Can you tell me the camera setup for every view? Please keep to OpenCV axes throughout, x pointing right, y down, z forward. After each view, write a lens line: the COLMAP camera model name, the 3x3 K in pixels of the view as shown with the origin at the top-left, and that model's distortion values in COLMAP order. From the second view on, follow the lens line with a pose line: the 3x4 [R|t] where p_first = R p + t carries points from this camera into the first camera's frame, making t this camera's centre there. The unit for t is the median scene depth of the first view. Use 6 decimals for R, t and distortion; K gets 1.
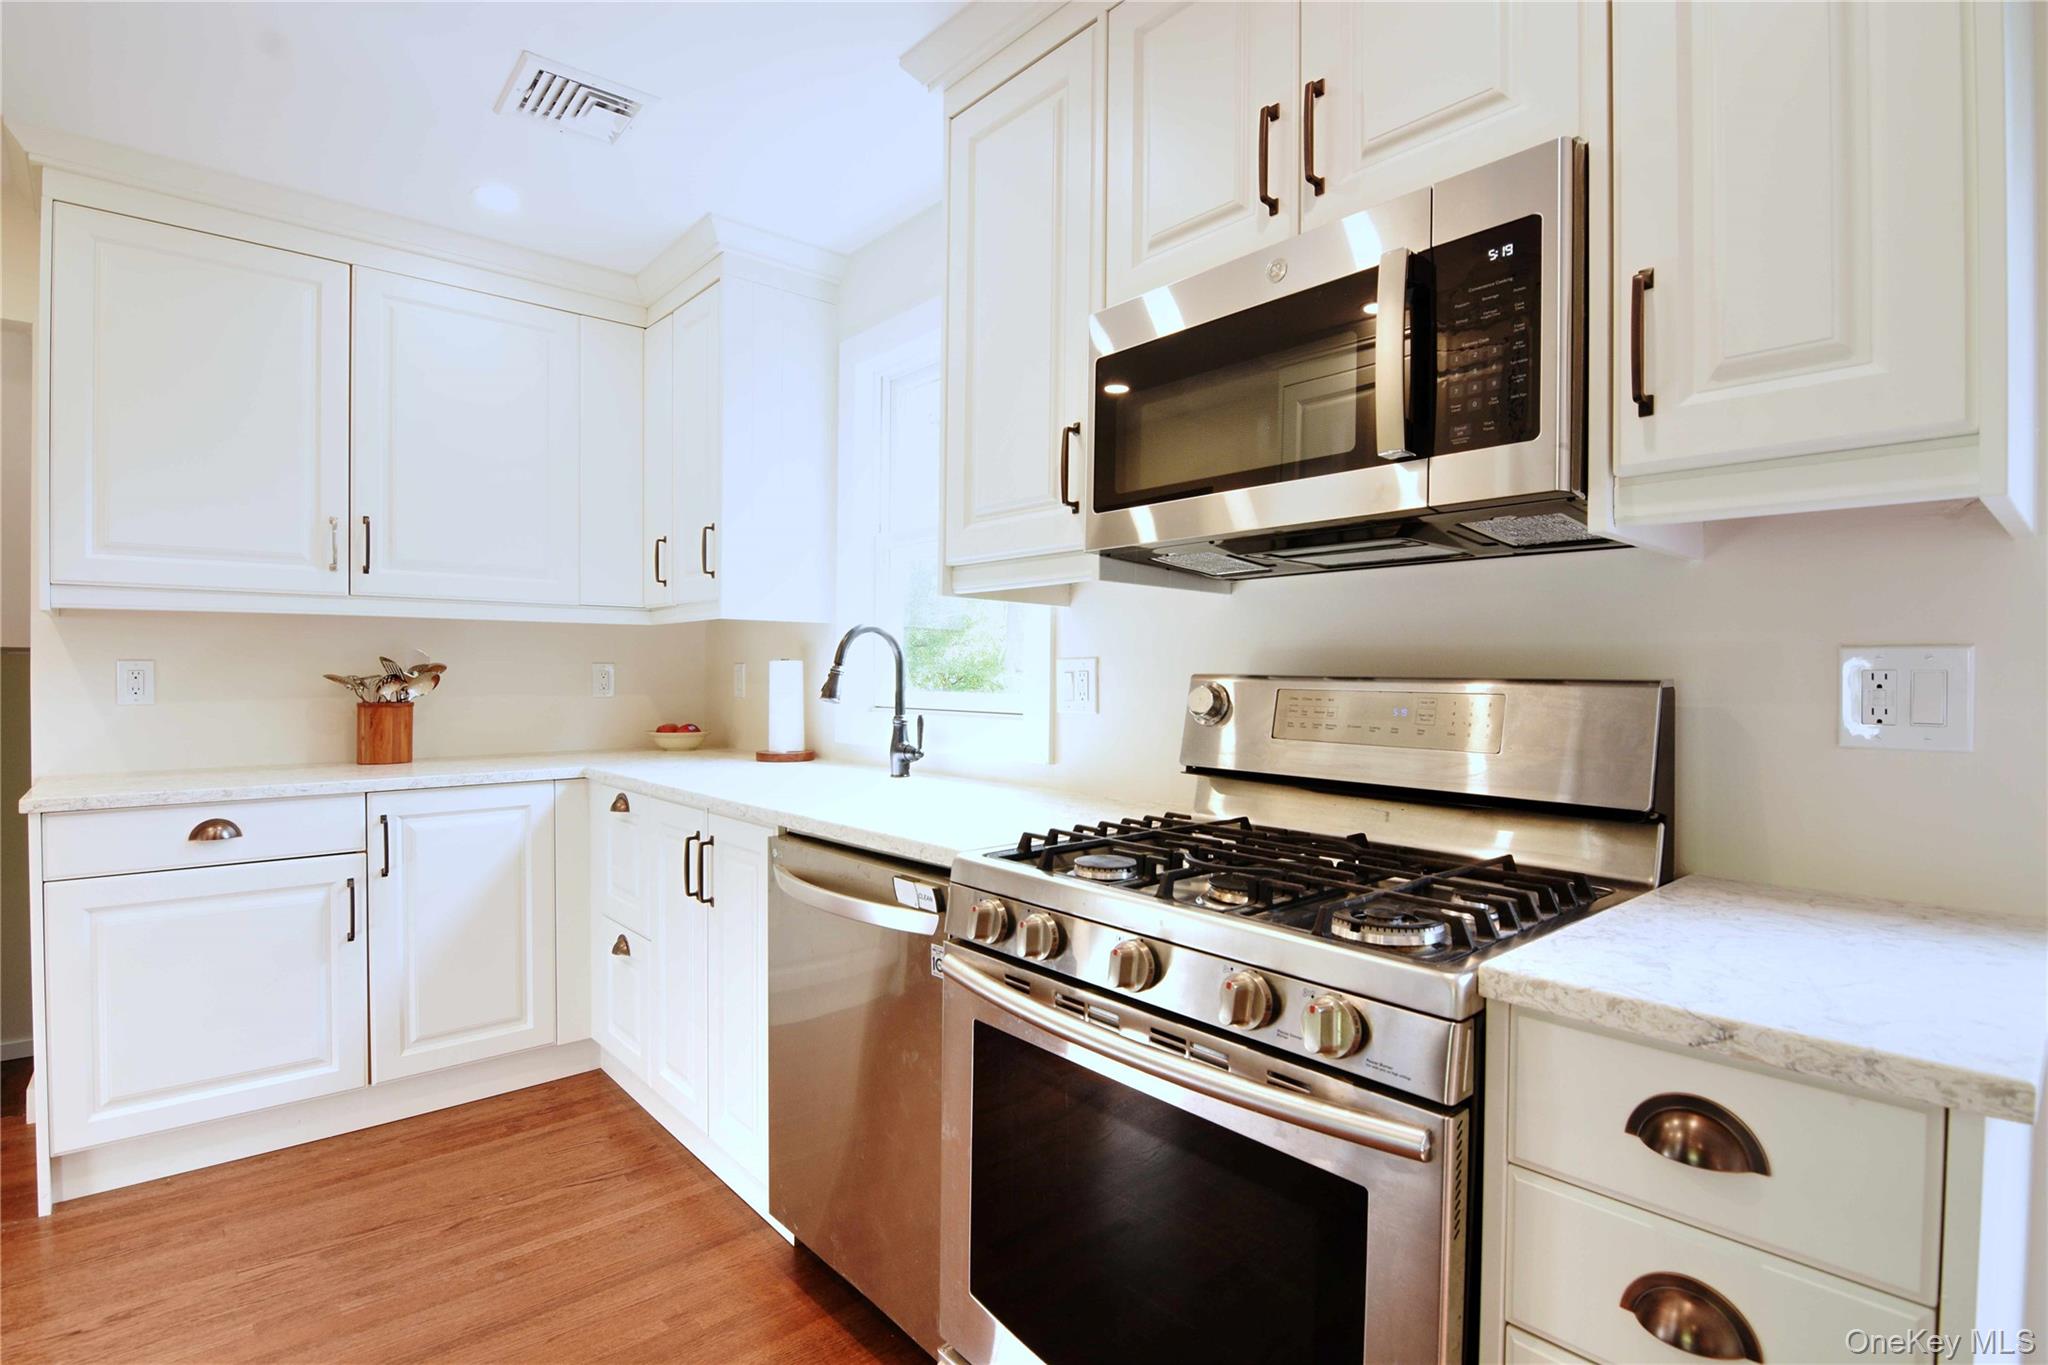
lens RADIAL K [[994.3, 0, 1017.9], [0, 994.3, 680.7], [0, 0, 1]] dist [-0.020936, -0.001368]
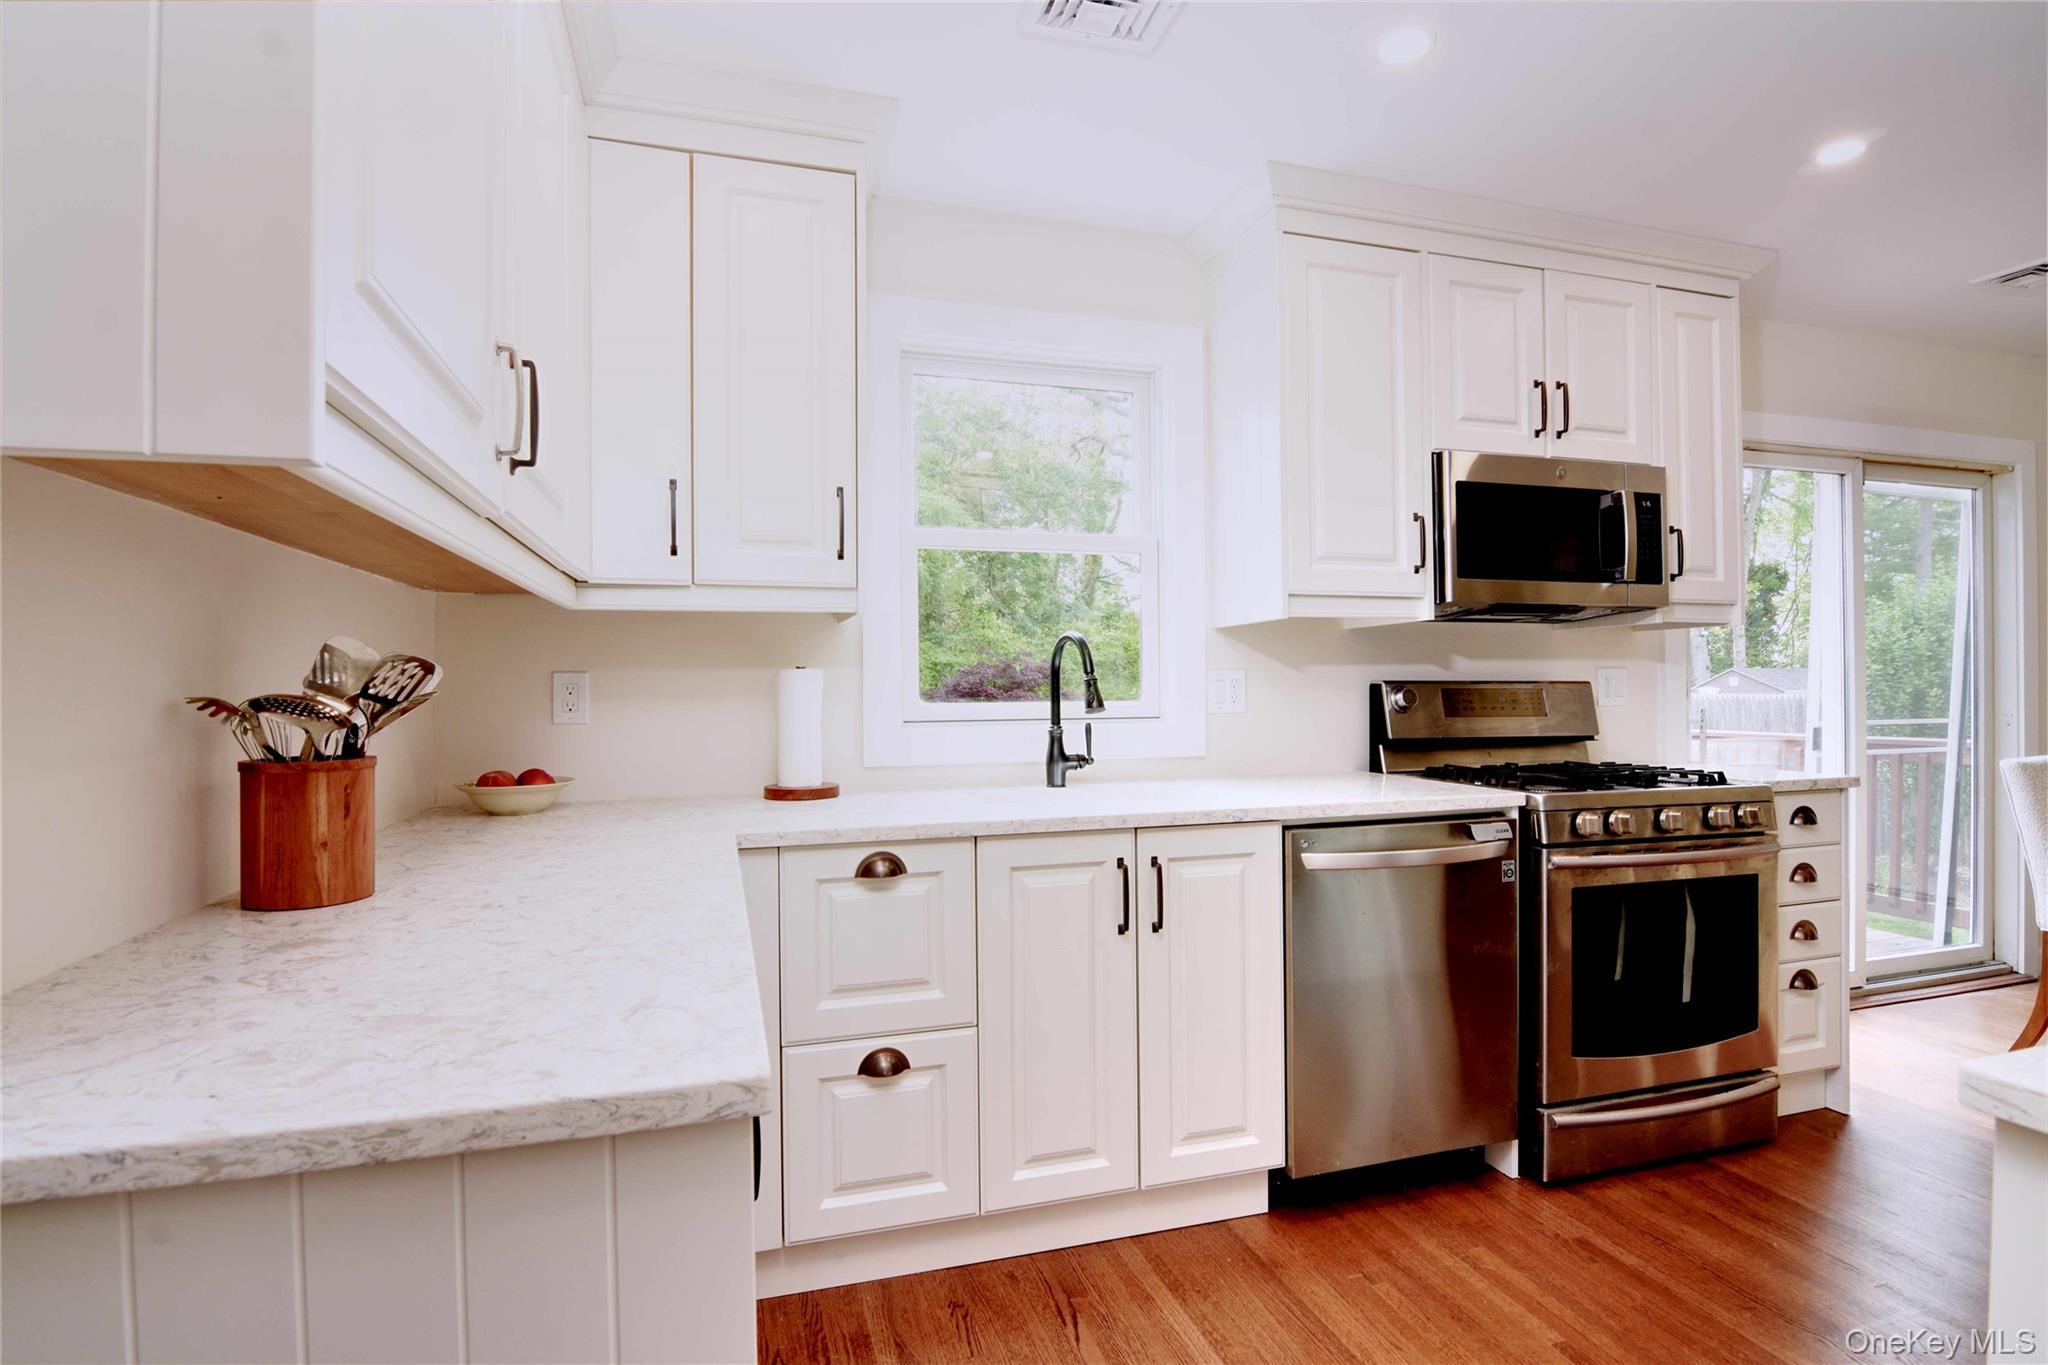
lens RADIAL K [[994.3, 0, 1017.9], [0, 994.3, 680.7], [0, 0, 1]] dist [-0.020936, -0.001368]
pose [[0.416114, 0.004441, 0.909302, -1.571700], [0.016196, 0.999793, -0.012294, 0.003751], [-0.909168, 0.019842, 0.415956, 0.948147]]
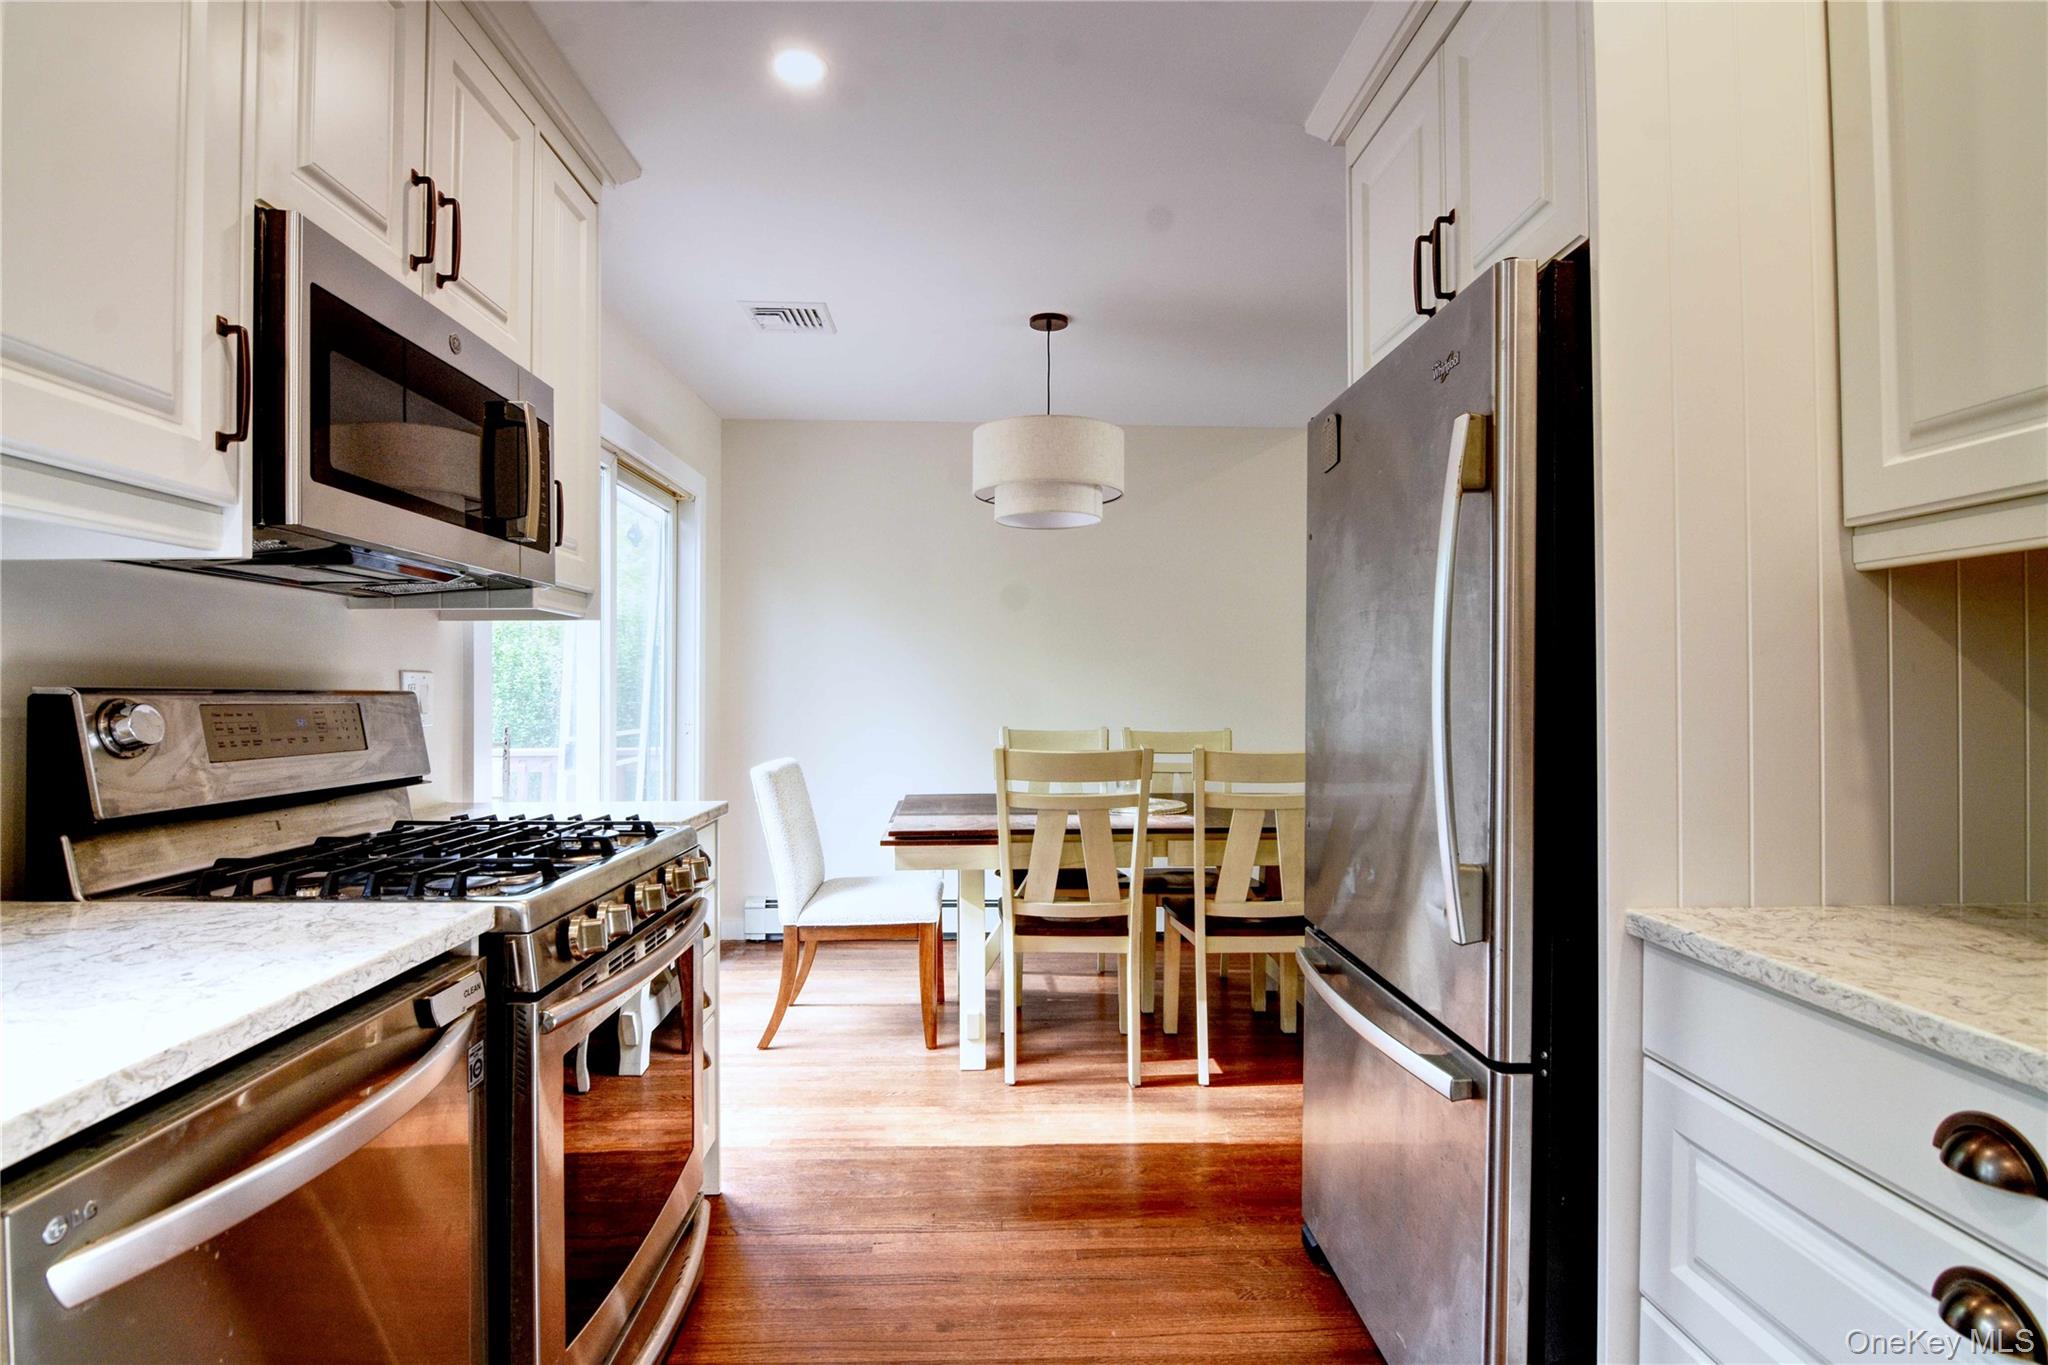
lens RADIAL K [[994.3, 0, 1017.9], [0, 994.3, 680.7], [0, 0, 1]] dist [-0.020936, -0.001368]
pose [[-0.769876, 0.011645, 0.638087, -0.801208], [0.014852, 0.999890, -0.000328, -0.001748], [-0.638021, 0.009224, -0.769964, 1.189390]]
